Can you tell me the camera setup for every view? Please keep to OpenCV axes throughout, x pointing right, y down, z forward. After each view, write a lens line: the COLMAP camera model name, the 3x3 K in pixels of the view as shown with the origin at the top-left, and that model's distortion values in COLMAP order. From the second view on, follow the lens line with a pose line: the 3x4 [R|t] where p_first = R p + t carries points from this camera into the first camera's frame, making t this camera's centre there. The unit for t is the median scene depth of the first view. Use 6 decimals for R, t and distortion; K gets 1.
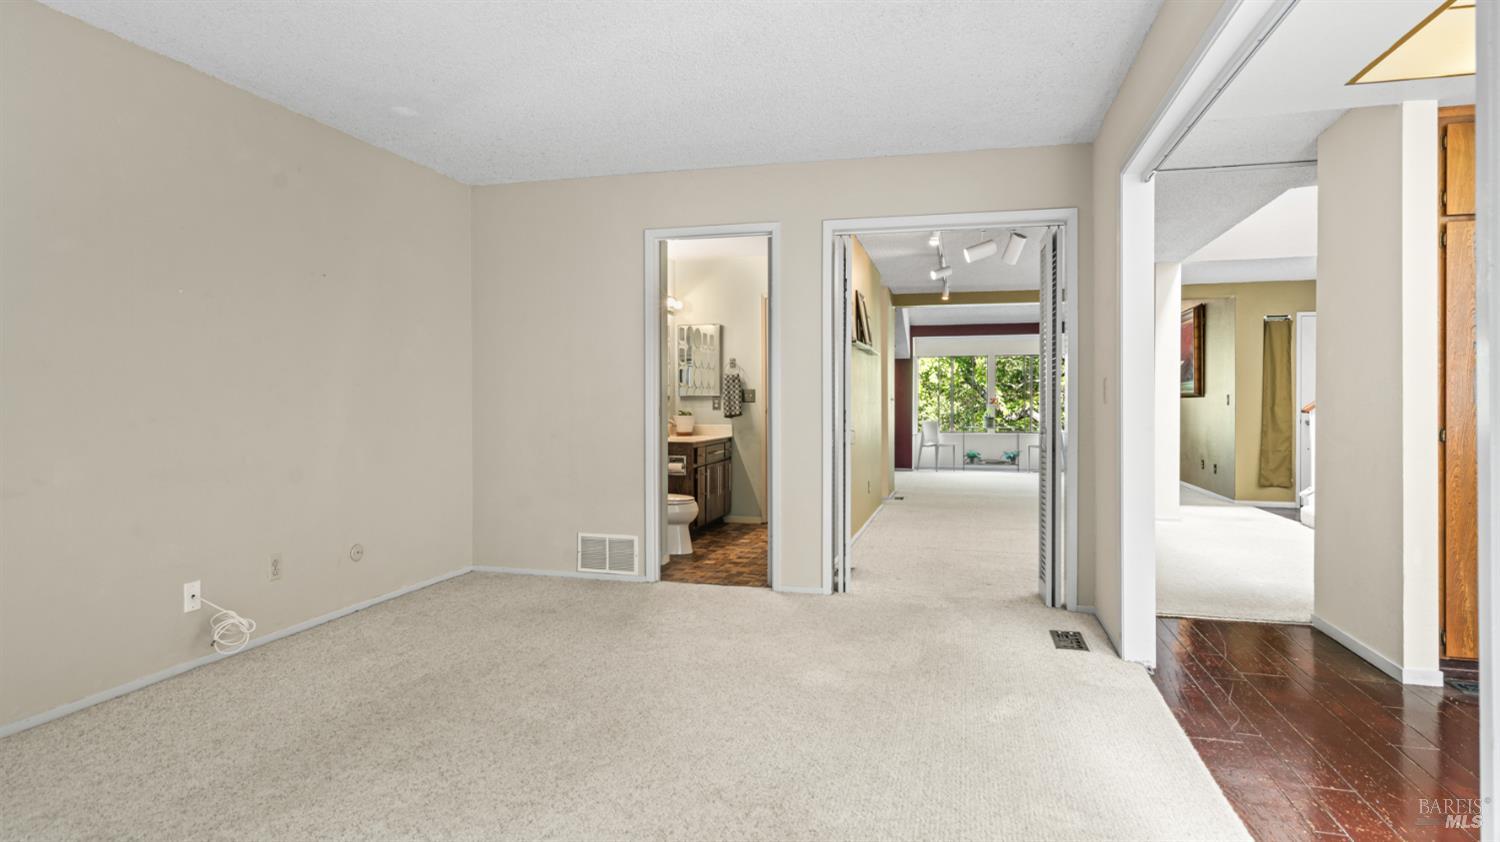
lens RADIAL K [[826.0, 0, 736.6], [0, 826.0, 406.7], [0, 0, 1]] dist [0.003865, 0.004973]
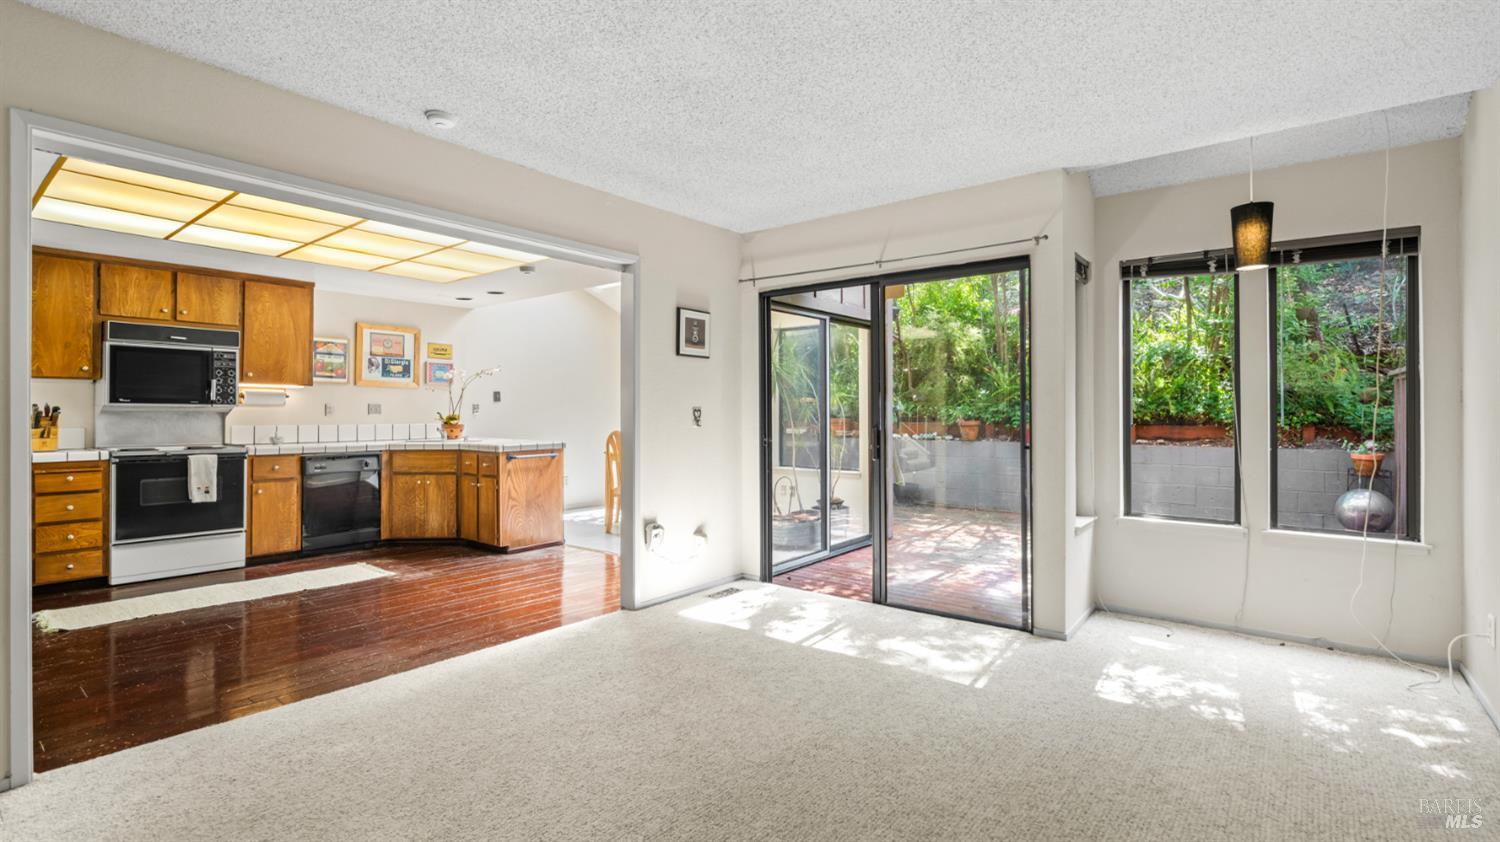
lens RADIAL K [[681.7, 0, 744.4], [0, 681.7, 416.7], [0, 0, 1]] dist [-0.006124, 0.003634]
pose [[-0.915232, -0.005236, 0.402894, -0.145318], [0.001068, 0.999881, 0.015422, -0.012297], [-0.402927, 0.014545, -0.915117, 0.512726]]
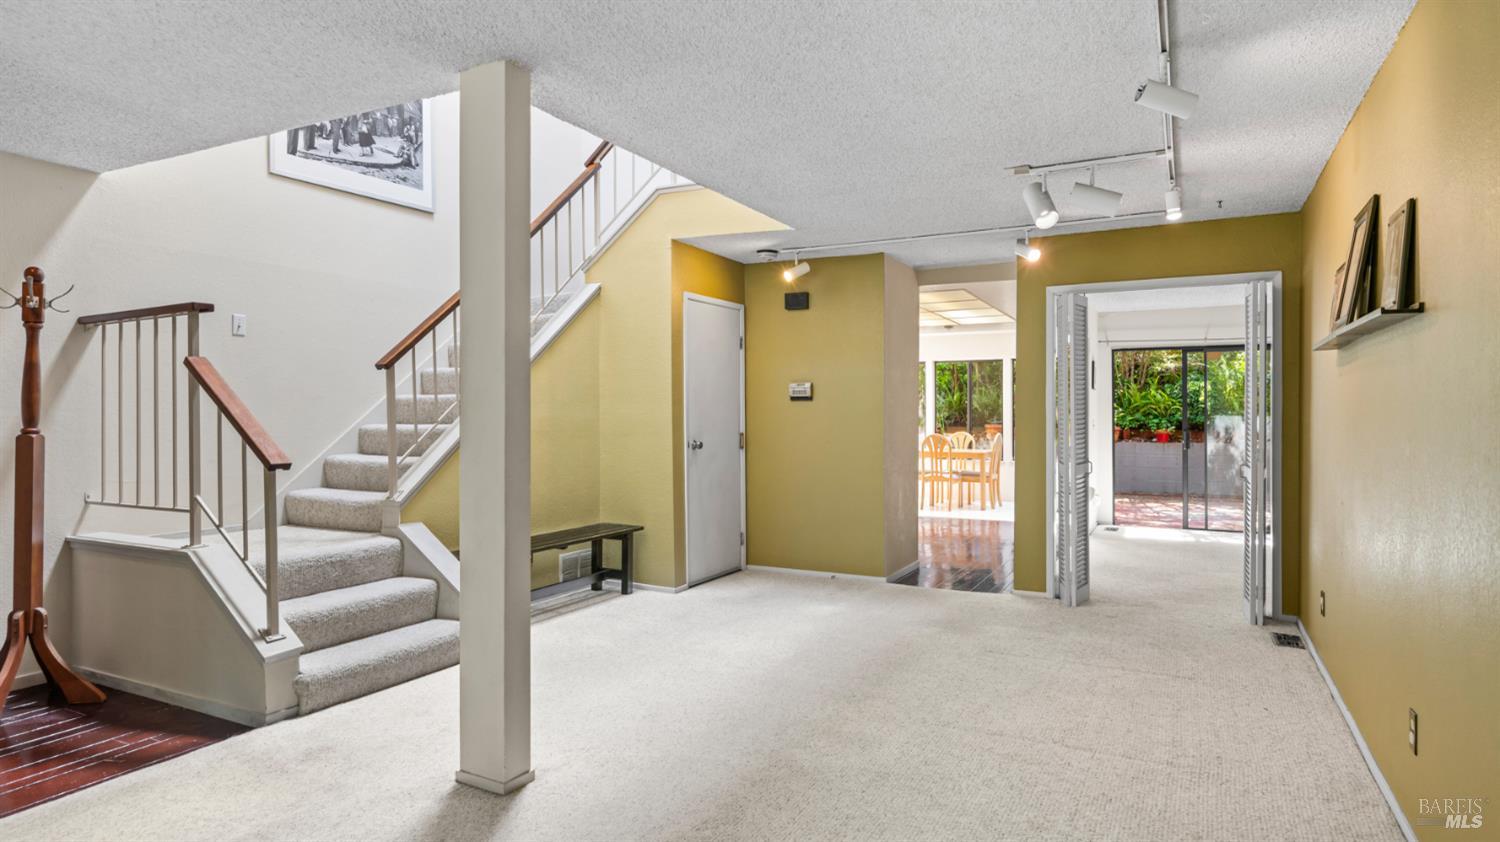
lens RADIAL K [[826.0, 0, 755.3], [0, 826.0, 418.0], [0, 0, 1]] dist [0.003865, 0.004973]
pose [[-0.977860, -0.004120, 0.209218, 0.289224], [-0.002136, 0.999951, 0.009710, -0.021310], [-0.209247, 0.009048, -0.977821, 1.155843]]
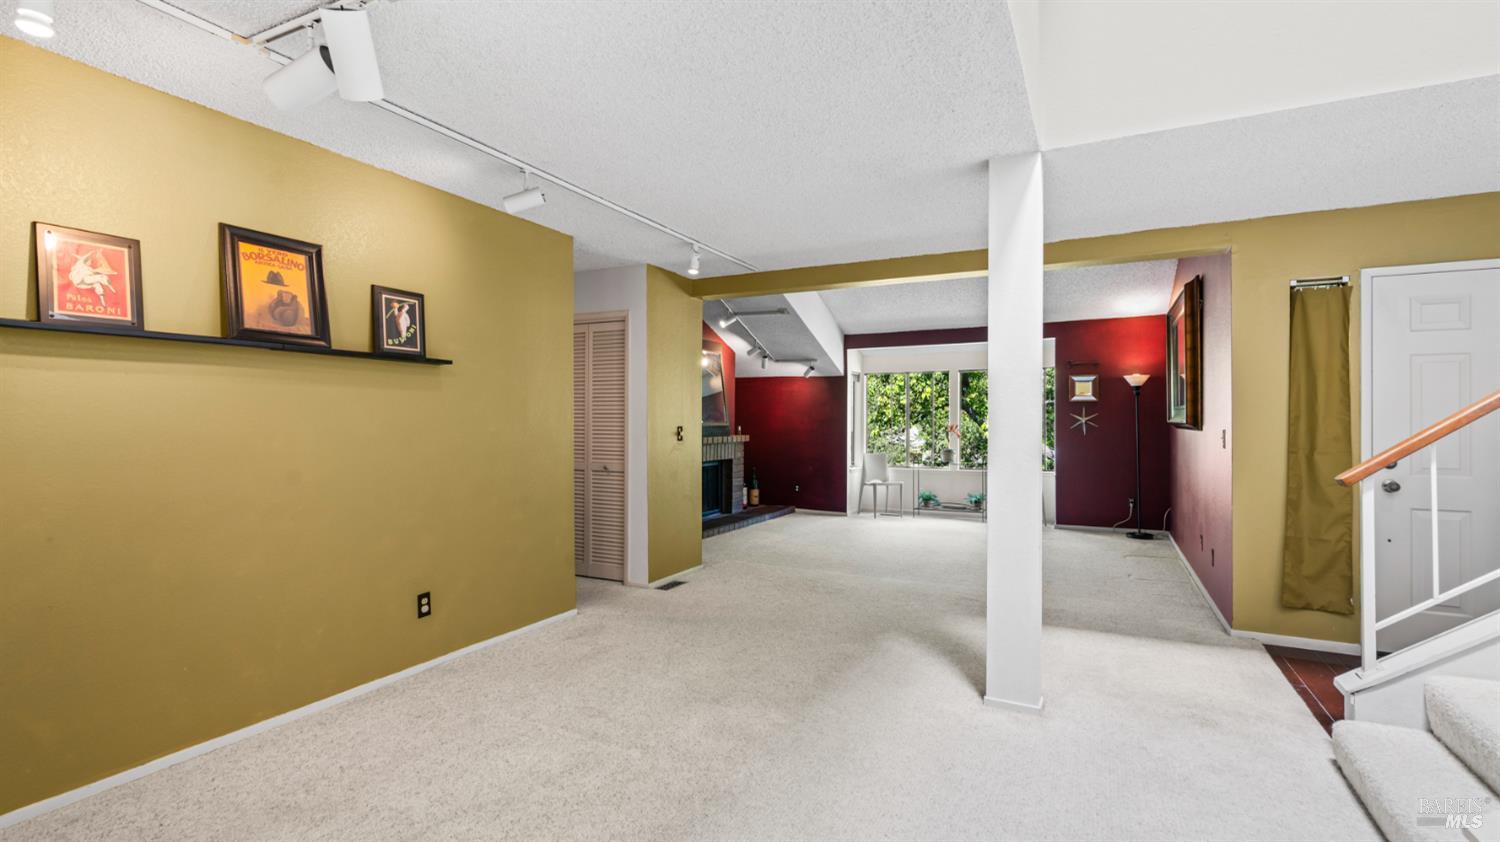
lens RADIAL K [[681.7, 0, 744.9], [0, 681.7, 416.2], [0, 0, 1]] dist [-0.006124, 0.003634]
pose [[0.978515, -0.001240, -0.206170, 0.390794], [-0.000602, 0.999960, -0.008870, -0.019981], [0.206173, 0.008803, 0.978476, 0.513410]]
